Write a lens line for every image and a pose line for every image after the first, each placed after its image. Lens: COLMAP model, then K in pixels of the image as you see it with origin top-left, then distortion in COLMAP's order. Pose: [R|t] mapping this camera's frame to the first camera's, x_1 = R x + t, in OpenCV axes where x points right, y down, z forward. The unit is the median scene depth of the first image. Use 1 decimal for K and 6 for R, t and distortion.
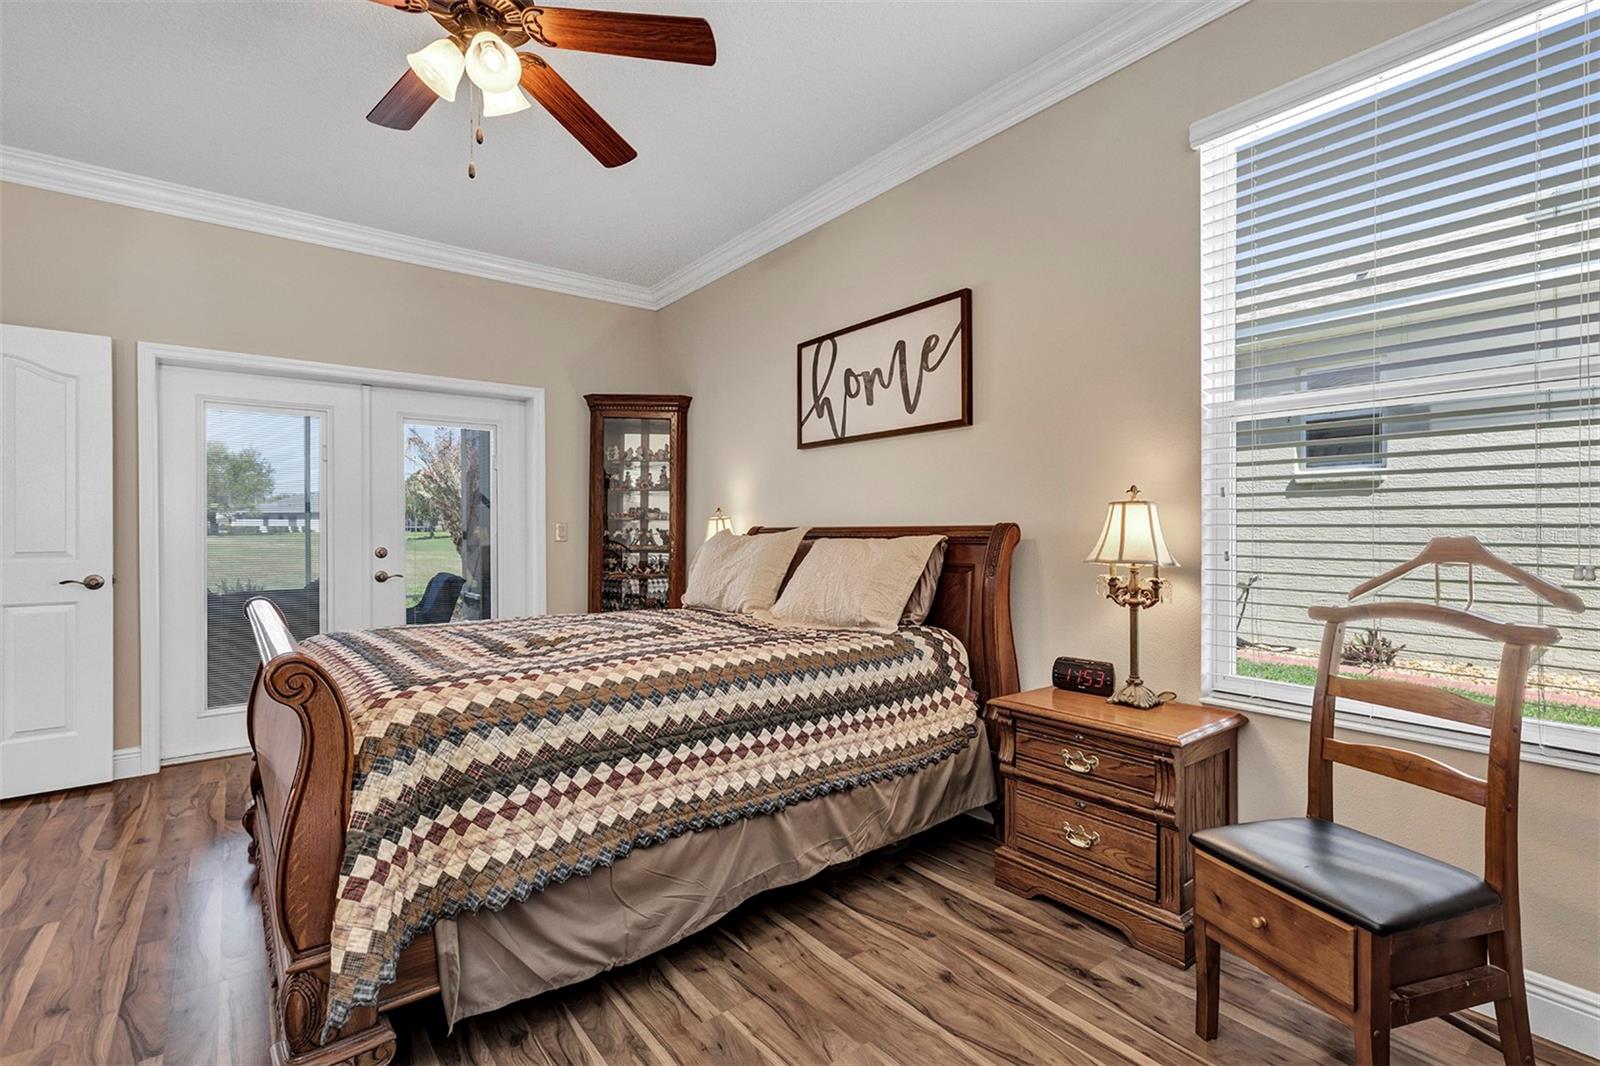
lens RADIAL K [[737.1, 0, 790.7], [0, 737.1, 530.8], [0, 0, 1]] dist [-0.003316, 0.000188]
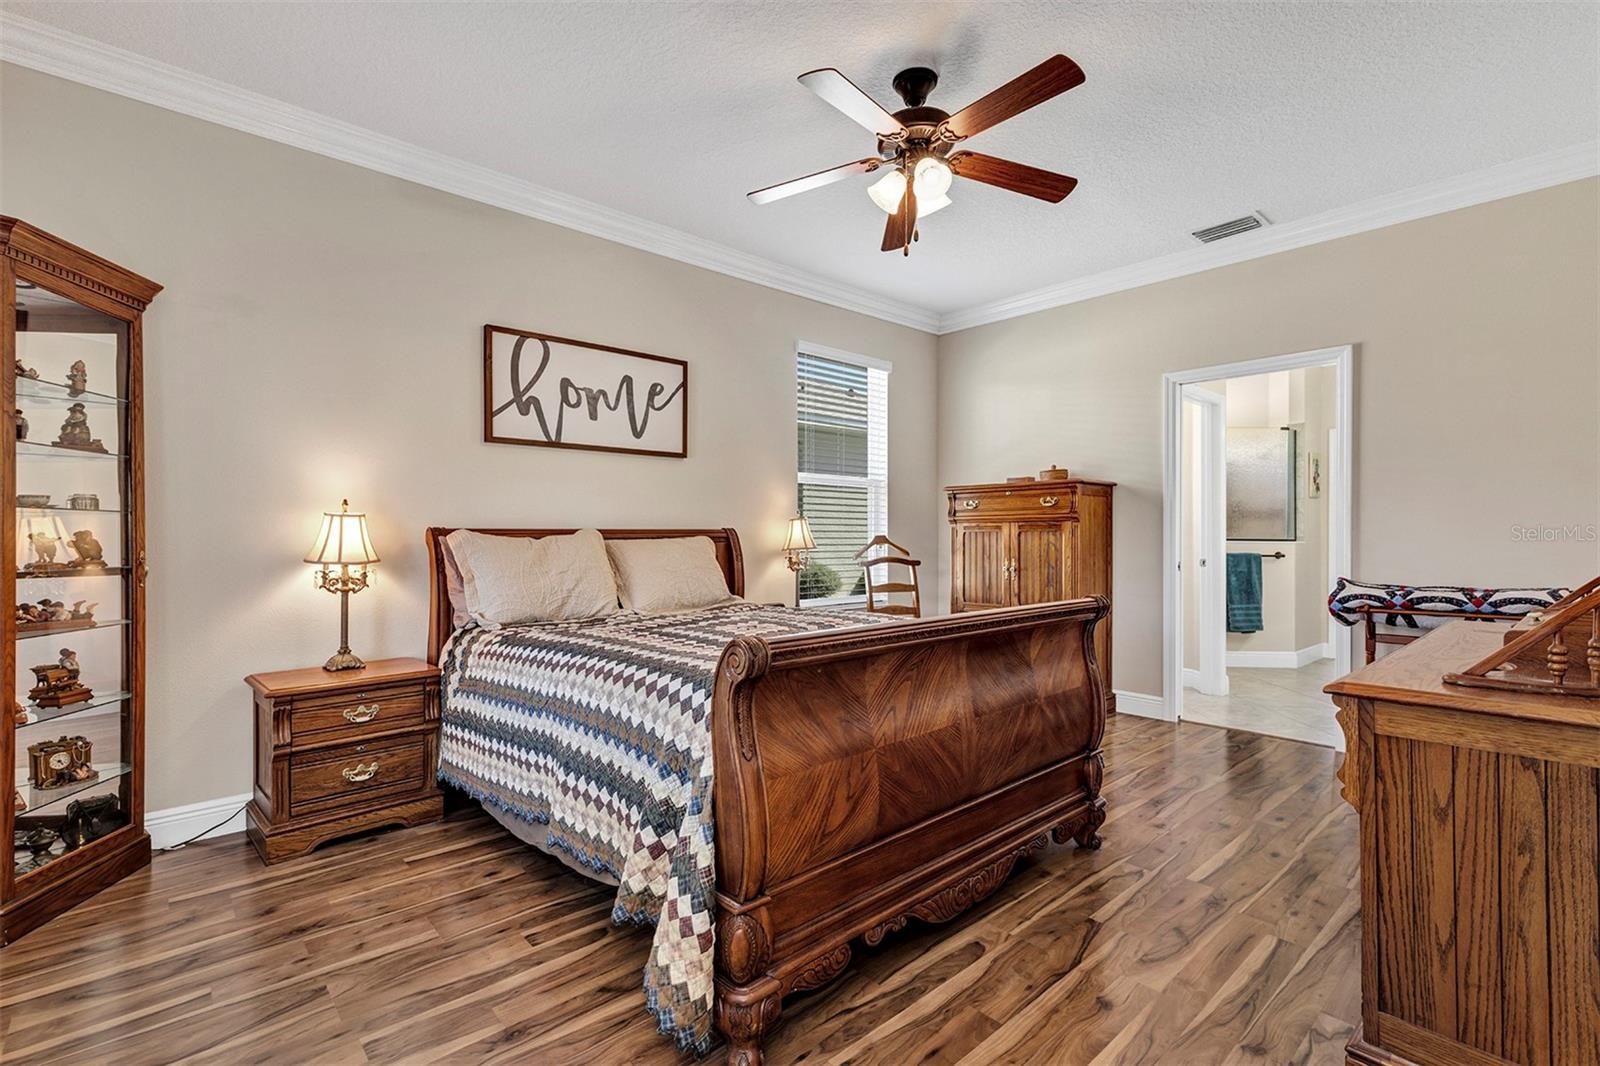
lens RADIAL K [[737.1, 0, 801.0], [0, 737.1, 537.7], [0, 0, 1]] dist [-0.003316, 0.000188]
pose [[-0.079865, 0.005853, 0.996789, -1.070787], [0.006153, 0.999967, -0.005379, 0.015915], [-0.996787, 0.005704, -0.079898, 0.811072]]
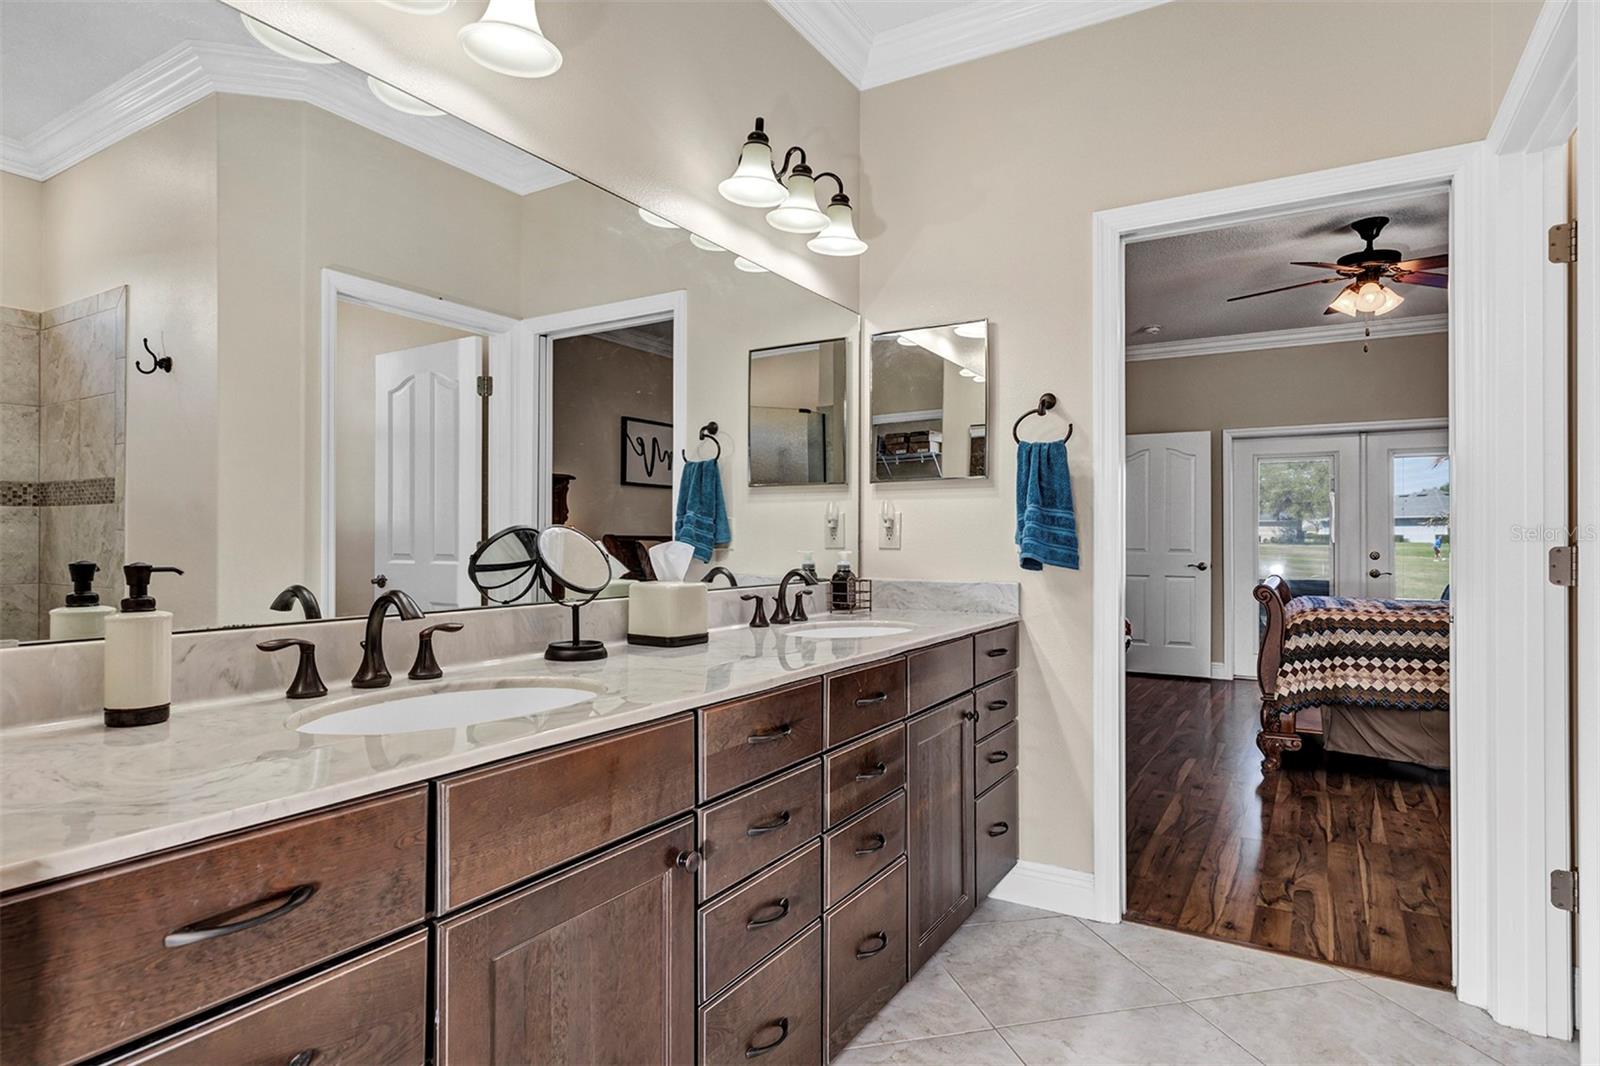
lens RADIAL K [[859.1, 0, 792.1], [0, 859.1, 532.5], [0, 0, 1]] dist [0.002959, 0.000361]
pose [[0.362303, -0.002033, -0.932058, 1.071692], [-0.004494, 0.999982, -0.003928, -0.002711], [0.932049, 0.005612, 0.362288, -1.151569]]
